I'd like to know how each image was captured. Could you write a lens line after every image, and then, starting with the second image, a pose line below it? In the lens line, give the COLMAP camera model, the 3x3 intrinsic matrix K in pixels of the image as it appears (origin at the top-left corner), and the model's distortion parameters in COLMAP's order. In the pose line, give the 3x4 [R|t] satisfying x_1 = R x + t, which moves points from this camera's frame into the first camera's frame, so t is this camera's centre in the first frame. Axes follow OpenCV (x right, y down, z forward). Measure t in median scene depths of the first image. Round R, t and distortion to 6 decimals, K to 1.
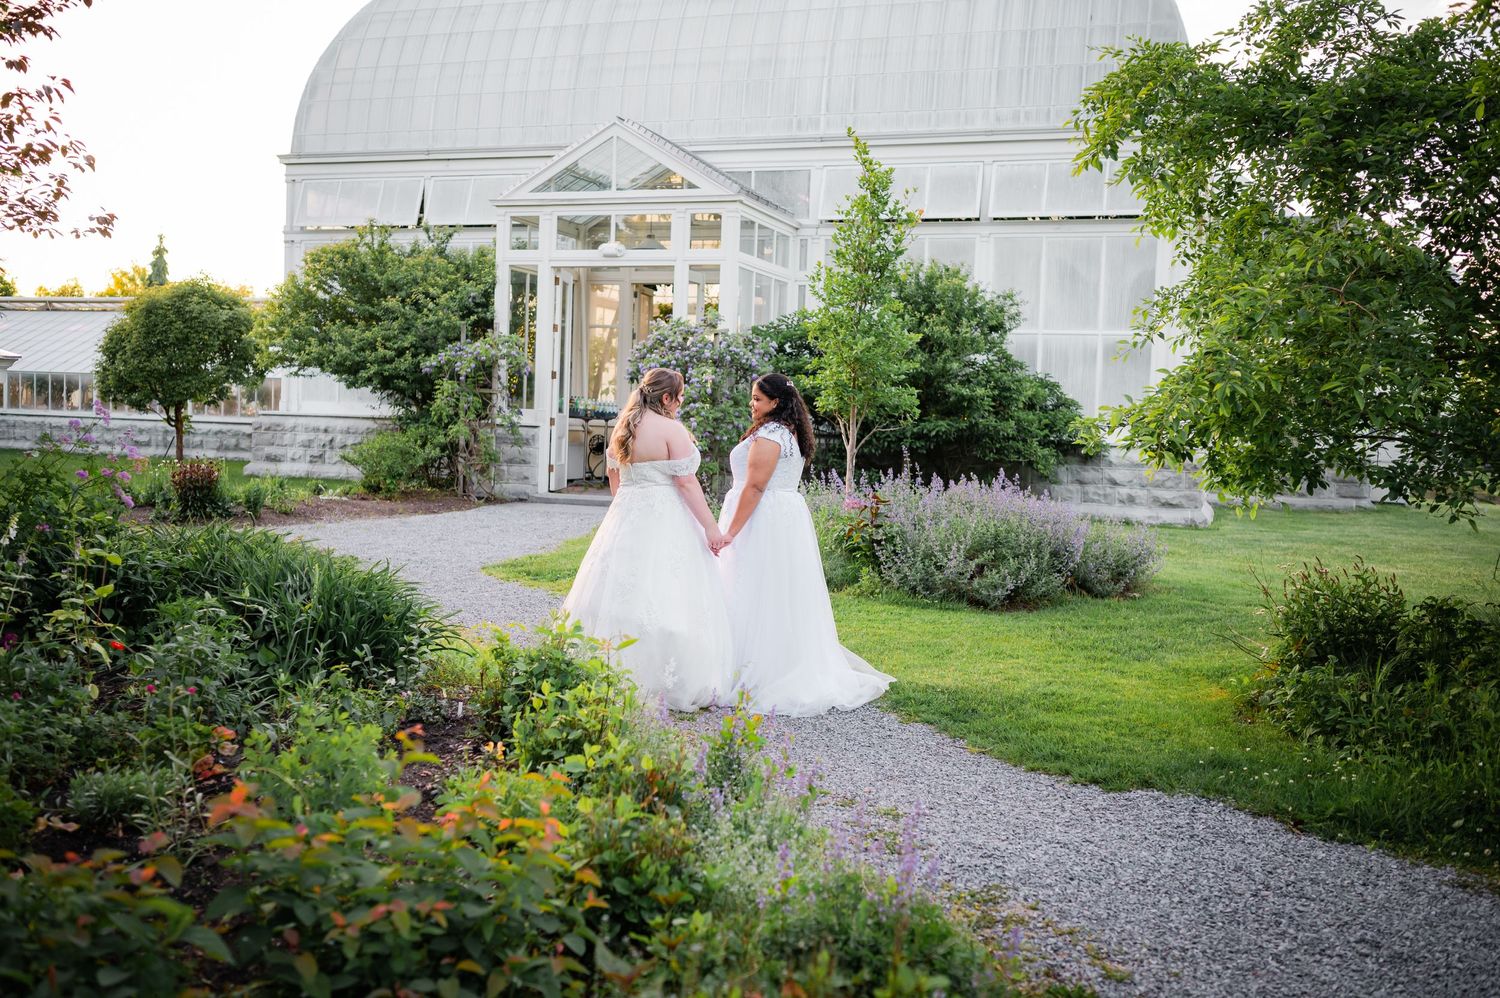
lens RADIAL K [[1415.6, 0, 742.8], [0, 1415.6, 480.0], [0, 0, 1]] dist [-0.003196, 0.008884]
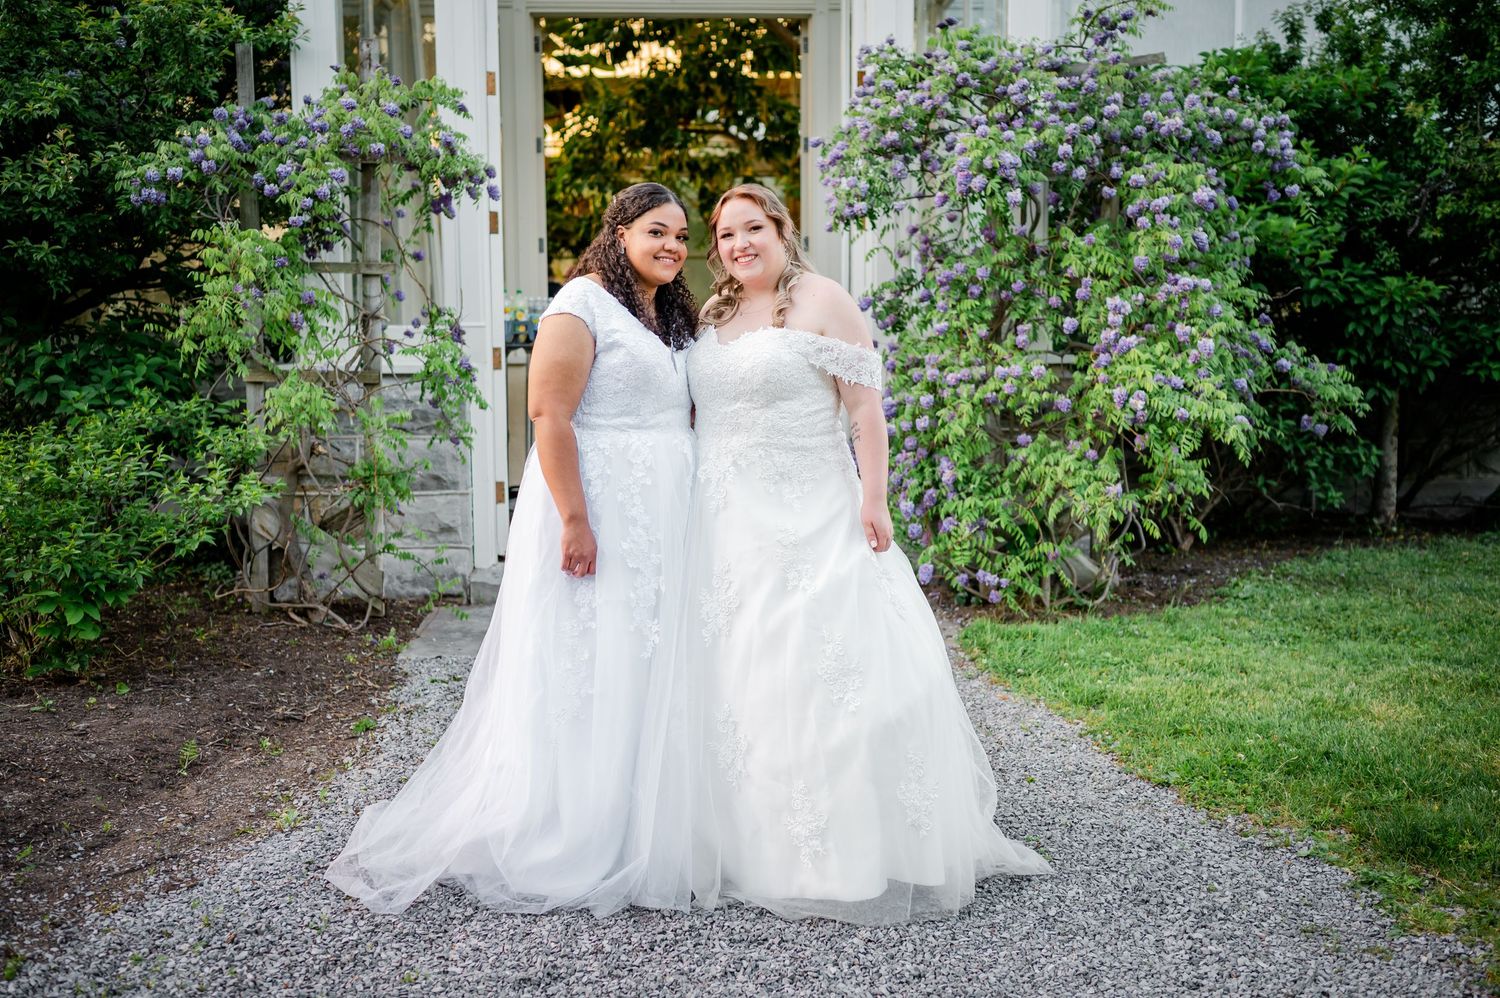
lens RADIAL K [[1415.6, 0, 742.8], [0, 1415.6, 480.0], [0, 0, 1]] dist [-0.003196, 0.008884]
pose [[0.925943, -0.077972, 0.369528, -0.221470], [0.056250, 0.996015, 0.069215, -0.034221], [-0.373452, -0.043303, 0.926638, 0.692001]]
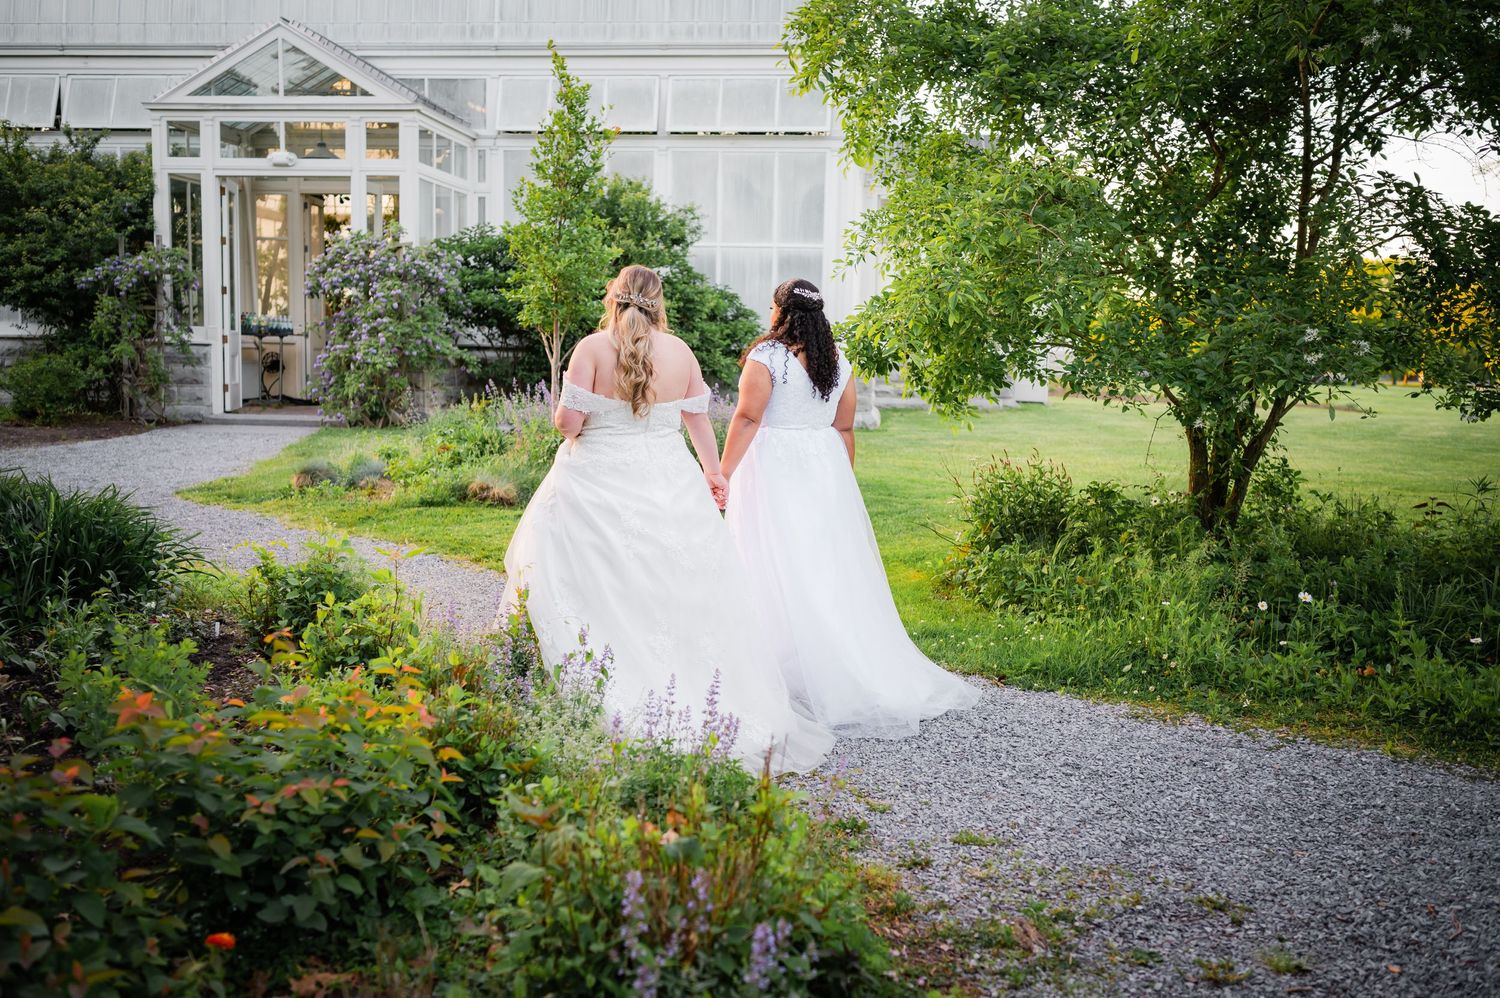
lens RADIAL K [[1415.6, 0, 742.8], [0, 1415.6, 480.0], [0, 0, 1]] dist [-0.003196, 0.008884]
pose [[0.972156, -0.038110, 0.231214, -0.019842], [0.023612, 0.997596, 0.065154, -0.000262], [-0.233142, -0.057880, 0.970719, -0.018422]]
